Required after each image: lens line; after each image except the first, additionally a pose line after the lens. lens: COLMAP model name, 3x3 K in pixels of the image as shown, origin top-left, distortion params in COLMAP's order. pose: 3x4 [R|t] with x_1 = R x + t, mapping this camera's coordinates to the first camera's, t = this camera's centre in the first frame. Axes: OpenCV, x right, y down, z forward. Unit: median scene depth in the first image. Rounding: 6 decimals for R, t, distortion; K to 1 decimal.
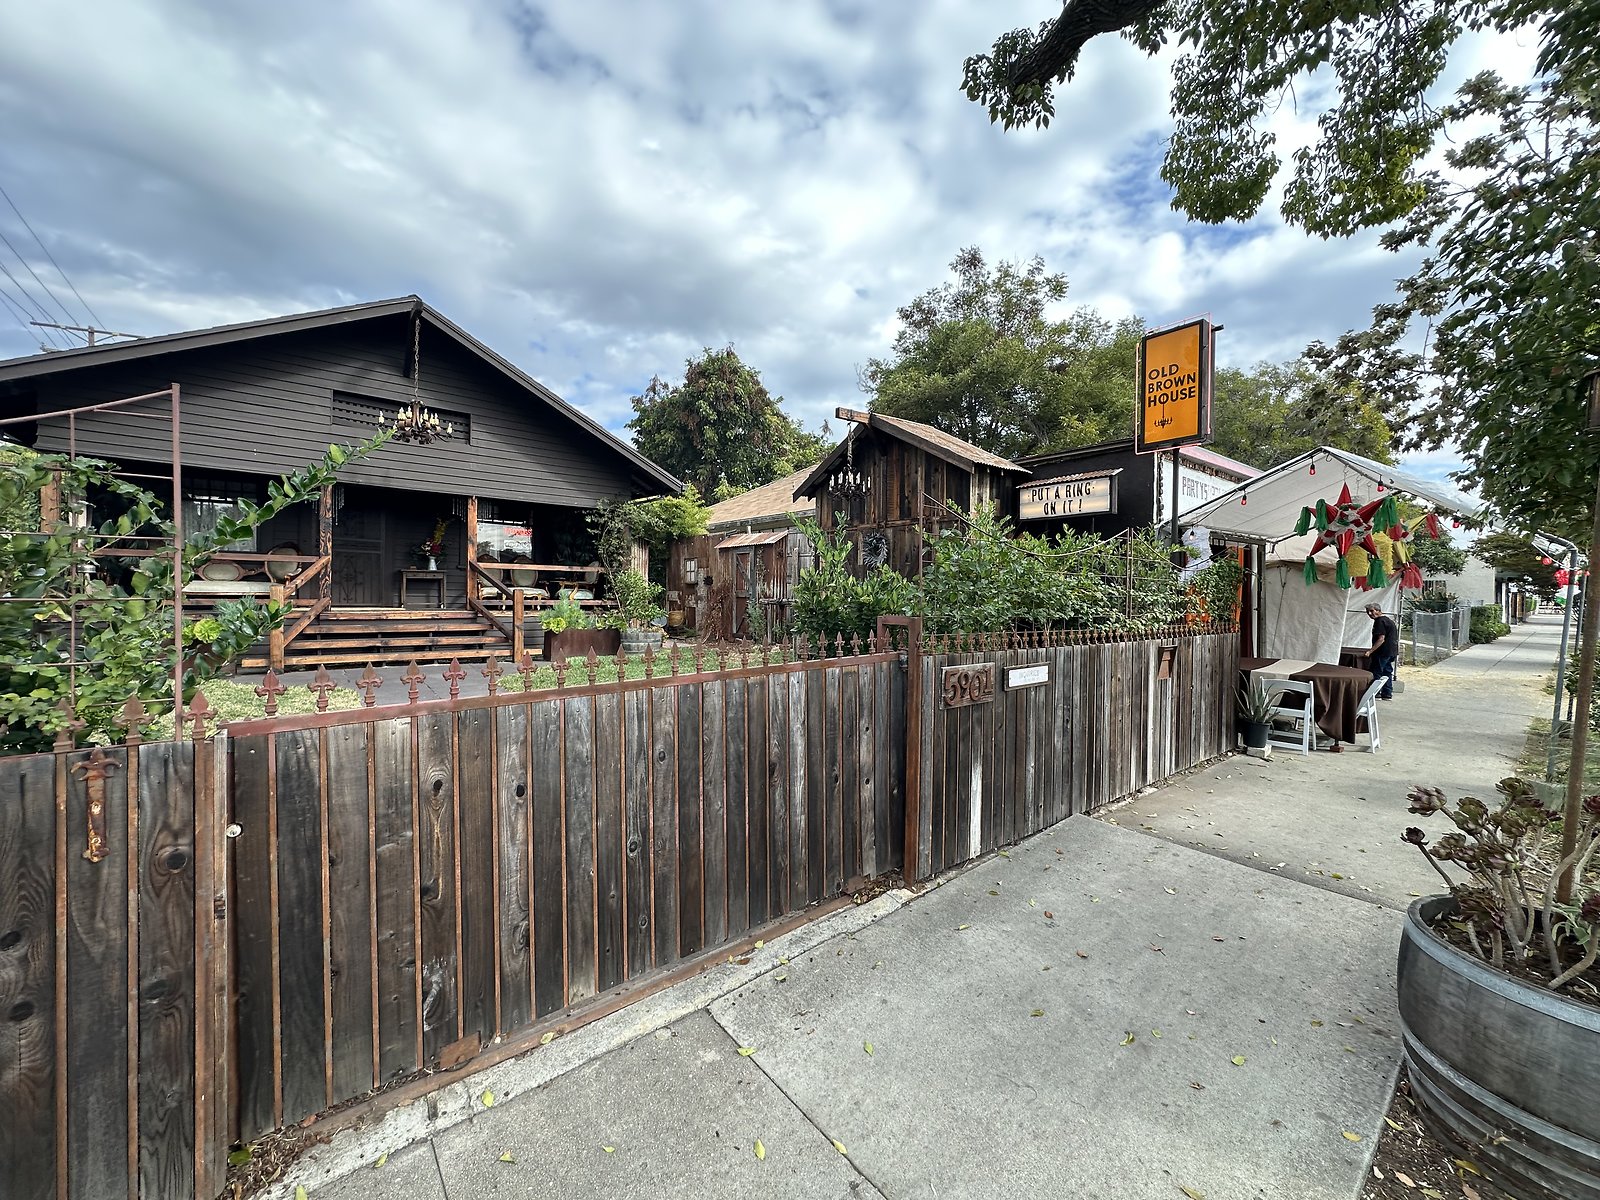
lens RADIAL K [[635.5, 0, 793.9], [0, 635.5, 595.5], [0, 0, 1]] dist [-0.015229, 0.000883]
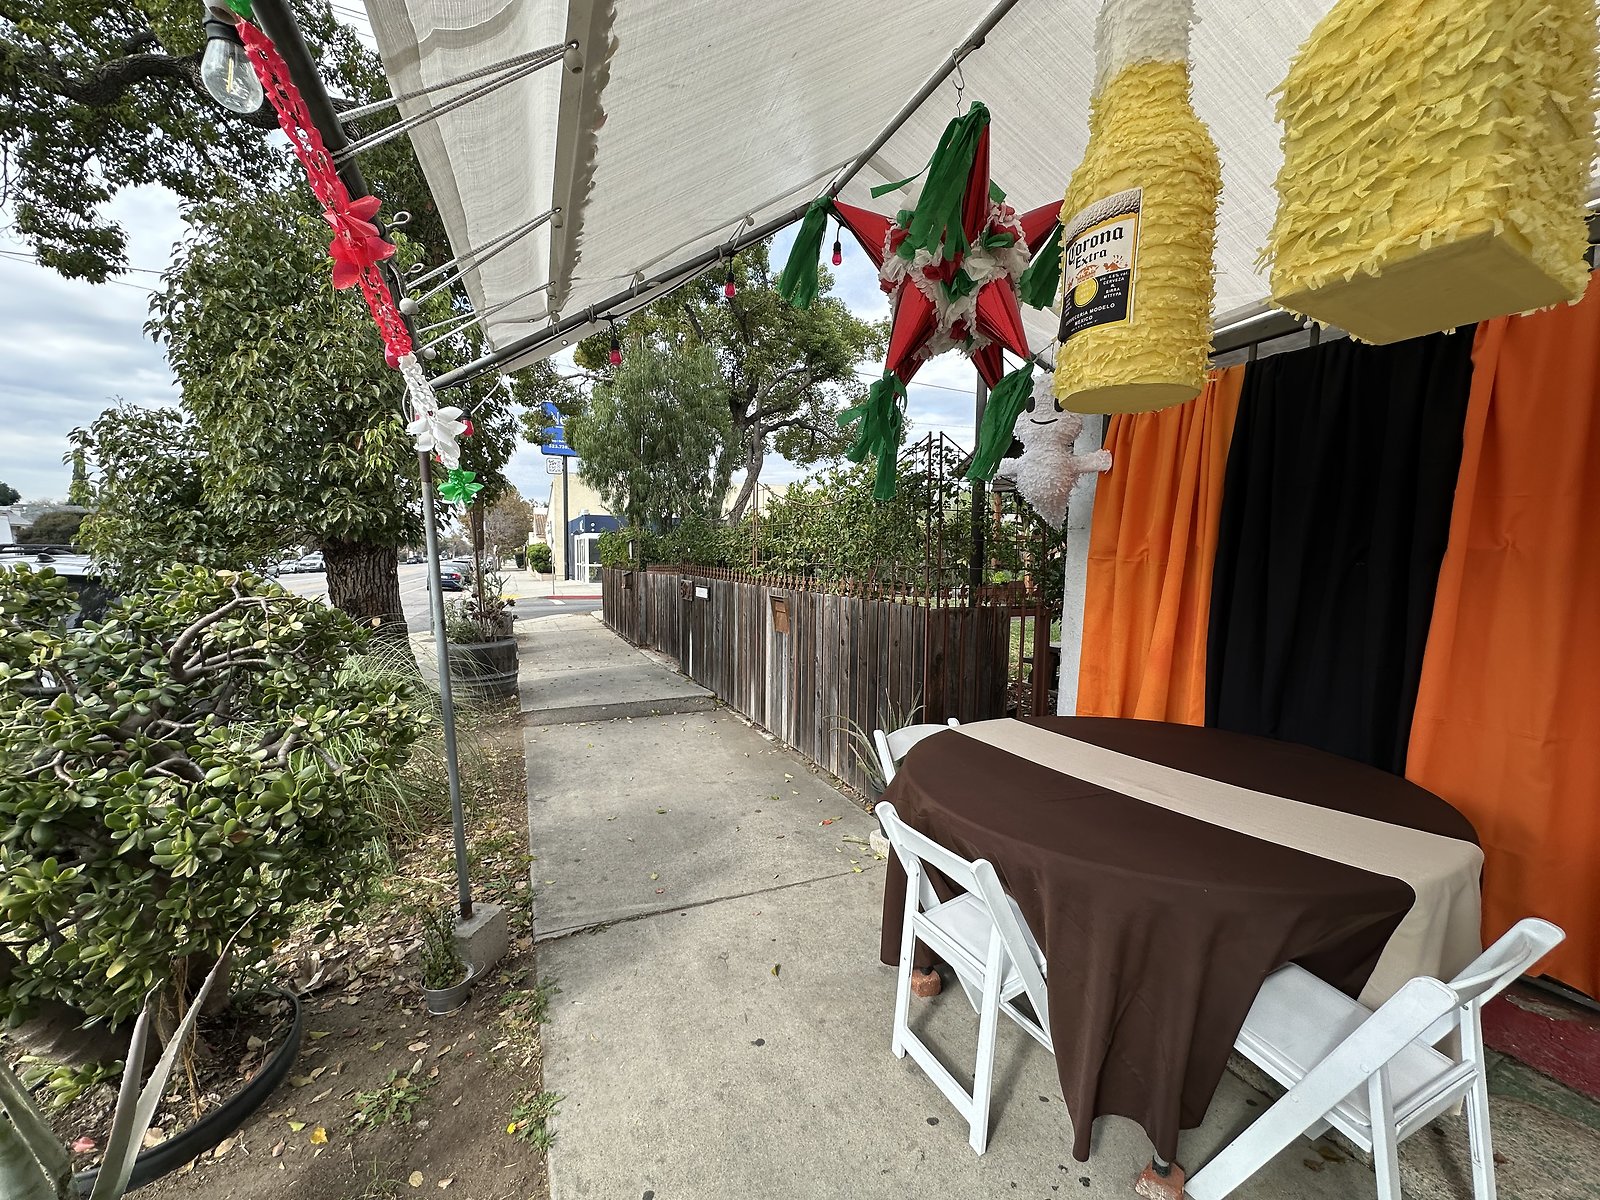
lens RADIAL K [[635.5, 0, 791.2], [0, 635.5, 597.8], [0, 0, 1]] dist [-0.015229, 0.000883]
pose [[-0.244770, 0.057295, -0.967887, 1.721658], [-0.023321, 0.997616, 0.064953, 0.023581], [0.969301, 0.038470, -0.242850, 1.441146]]
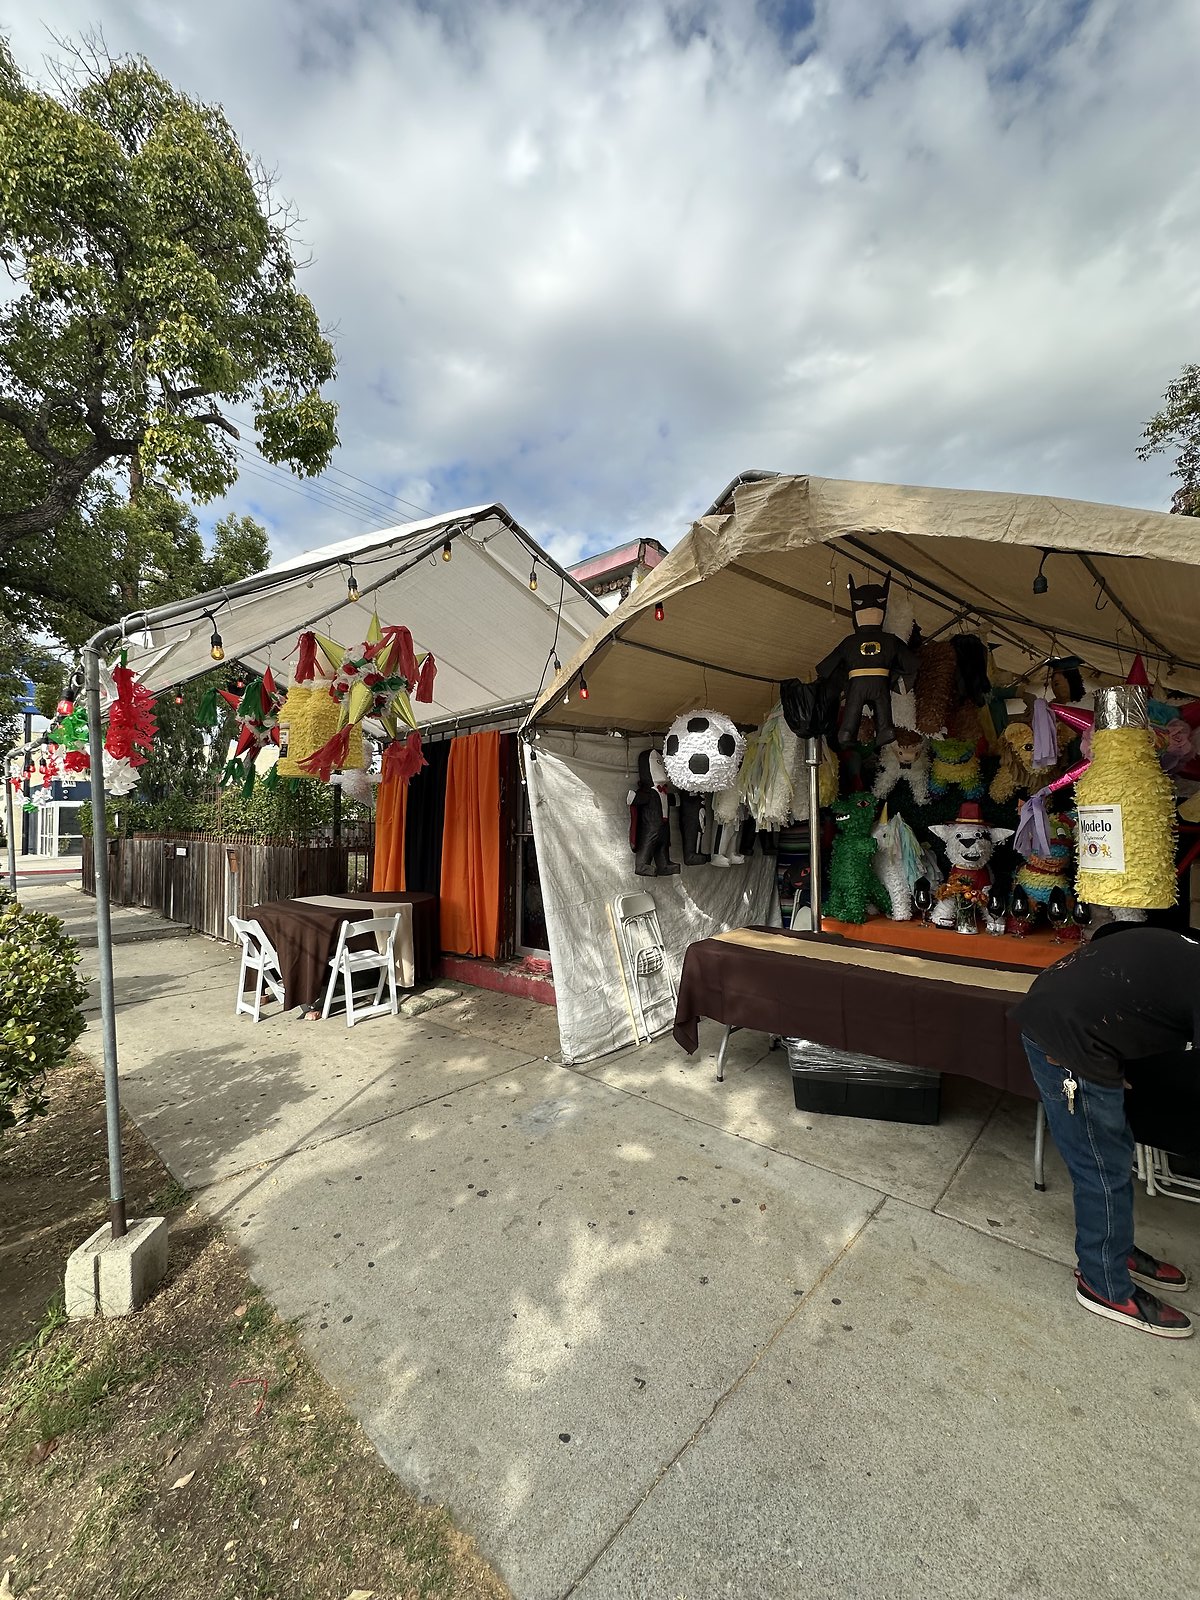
lens RADIAL K [[635.5, 0, 607.0], [0, 635.5, 796.0], [0, 0, 1]] dist [-0.015229, 0.000883]
pose [[0.167997, -0.043359, -0.984834, 2.524414], [-0.005475, 0.998976, -0.044916, 0.020439], [0.985772, 0.012938, 0.167587, 1.864723]]
